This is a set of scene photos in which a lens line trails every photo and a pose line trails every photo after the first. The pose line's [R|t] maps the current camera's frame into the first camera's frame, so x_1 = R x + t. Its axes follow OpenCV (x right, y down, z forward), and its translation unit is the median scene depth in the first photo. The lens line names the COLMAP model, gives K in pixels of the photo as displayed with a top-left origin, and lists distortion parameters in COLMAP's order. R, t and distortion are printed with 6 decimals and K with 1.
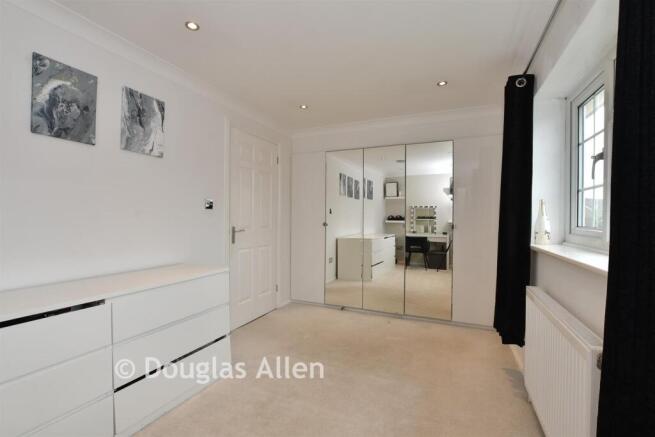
lens RADIAL K [[289.6, 0, 325.5], [0, 289.6, 220.1], [0, 0, 1]] dist [0.000273, -0.000032]
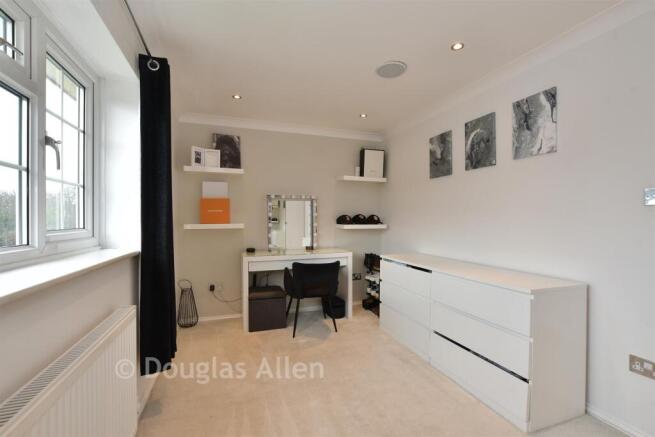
lens RADIAL K [[289.6, 0, 325.5], [0, 289.6, 220.1], [0, 0, 1]] dist [0.000273, -0.000032]
pose [[-0.725231, -0.004136, -0.688493, 0.576514], [-0.012528, 0.999896, 0.007190, -0.009567], [0.688391, 0.013840, -0.725207, 1.269863]]
